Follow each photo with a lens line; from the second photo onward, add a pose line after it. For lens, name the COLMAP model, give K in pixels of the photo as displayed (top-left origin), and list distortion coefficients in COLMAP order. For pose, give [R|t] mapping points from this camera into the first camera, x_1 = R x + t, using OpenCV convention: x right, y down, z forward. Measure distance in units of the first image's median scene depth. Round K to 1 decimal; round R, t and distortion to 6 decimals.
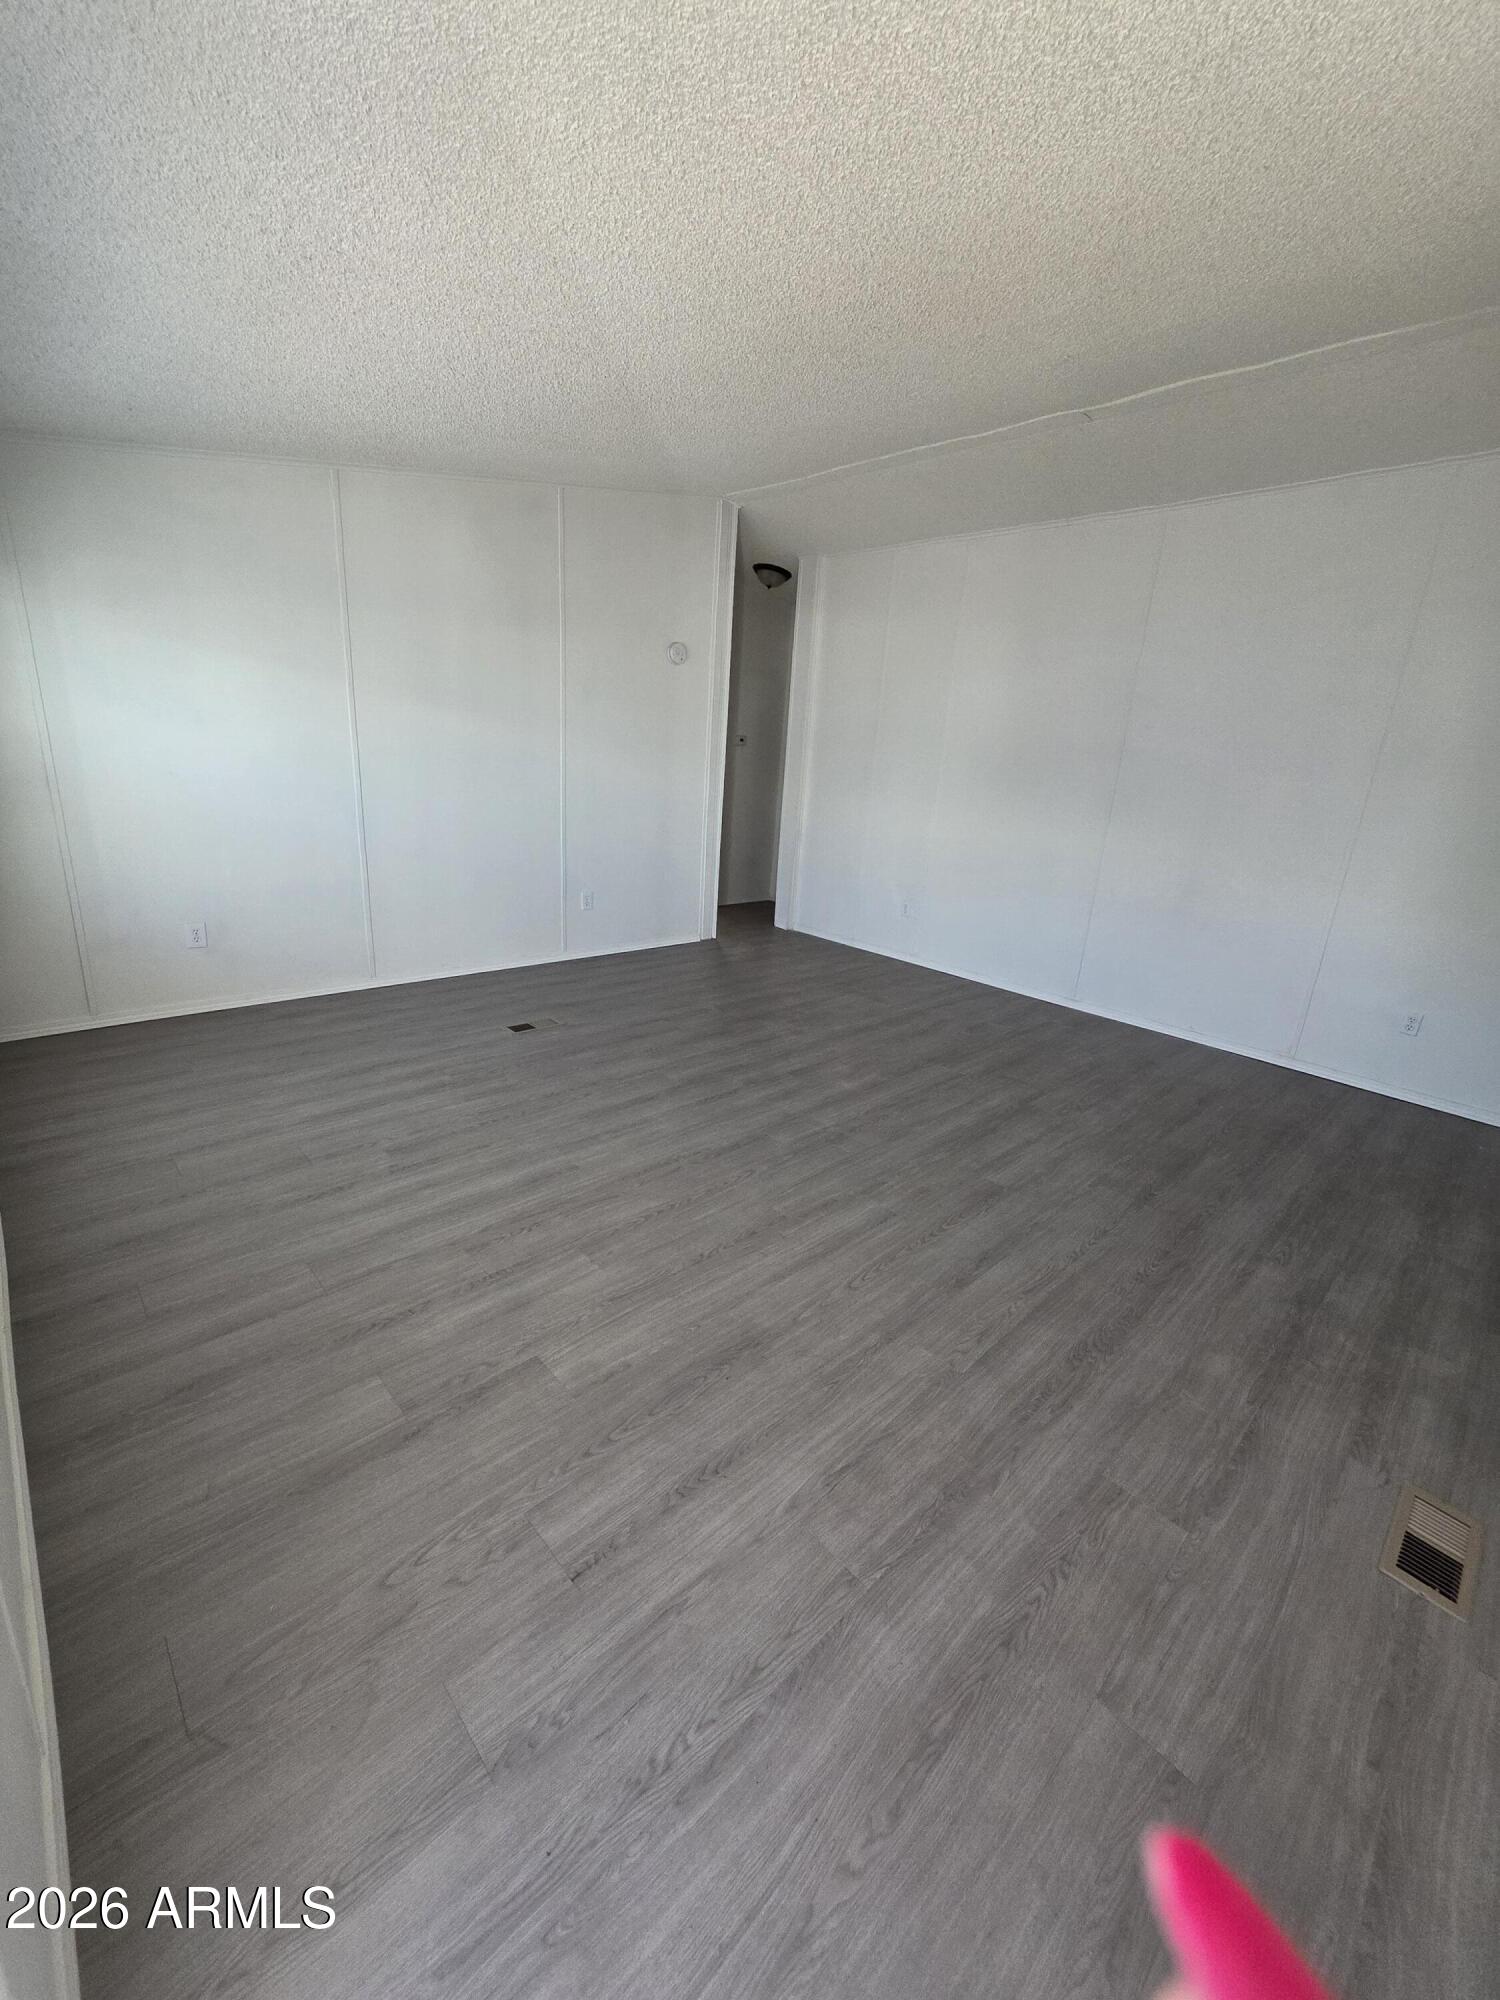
lens RADIAL K [[798.8, 0, 755.2], [0, 798.8, 999.7], [0, 0, 1]] dist [-0.000489, 0.000155]
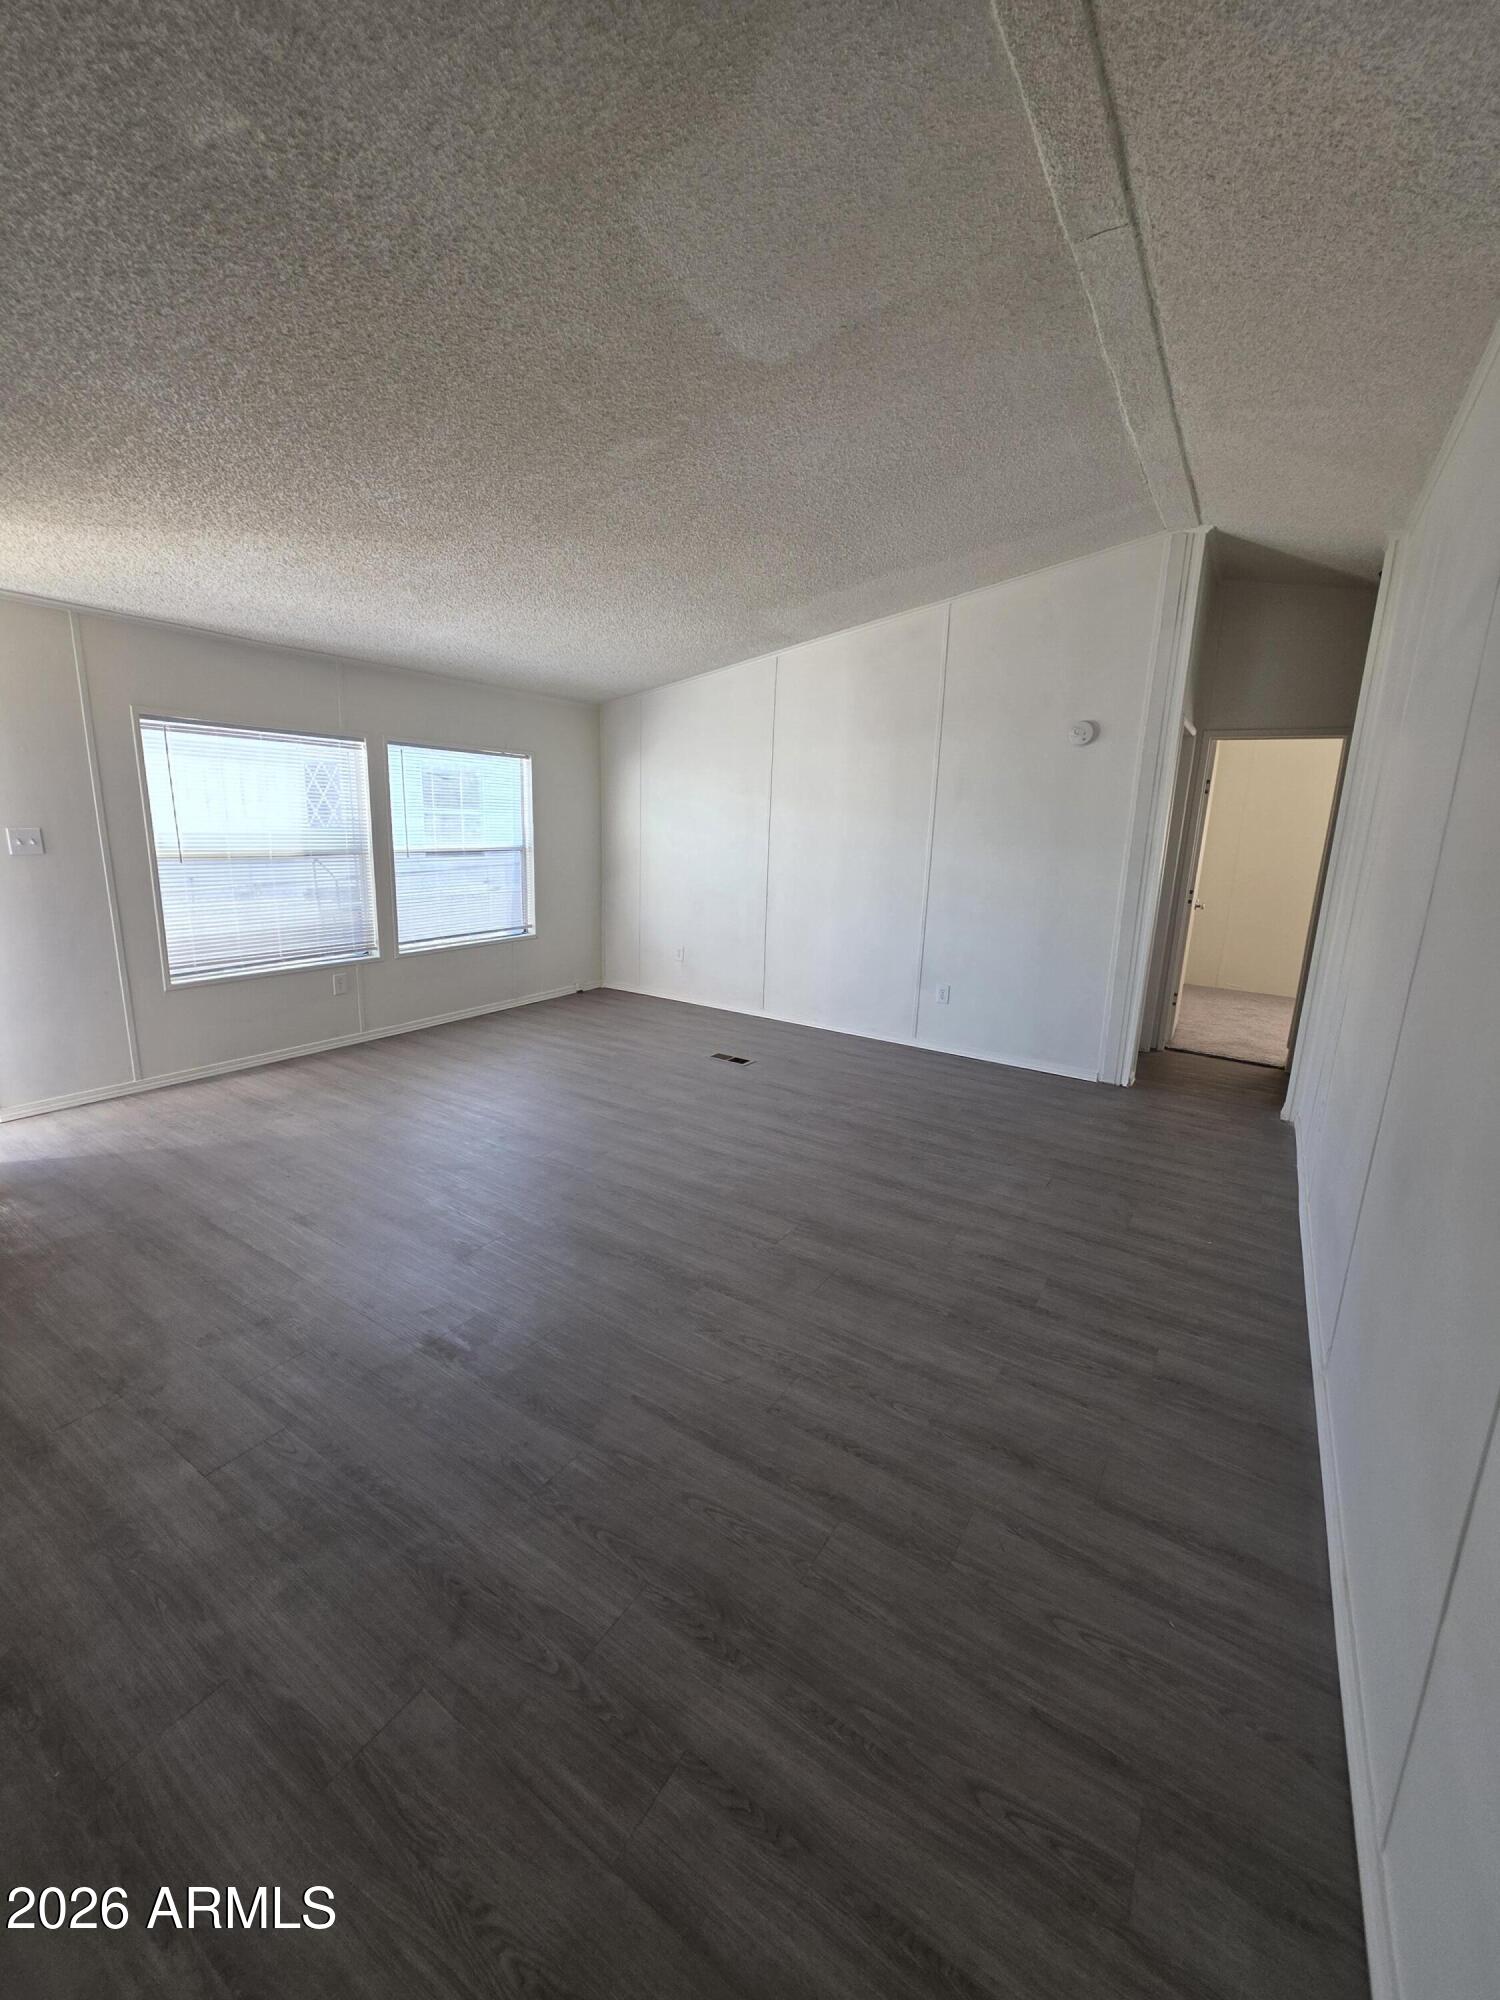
lens RADIAL K [[798.8, 0, 752.4], [0, 798.8, 994.9], [0, 0, 1]] dist [-0.000489, 0.000155]
pose [[0.230341, 0.153850, -0.960871, 0.950589], [-0.310178, 0.947526, 0.077357, -0.176727], [0.922352, 0.280223, 0.265975, 0.739096]]
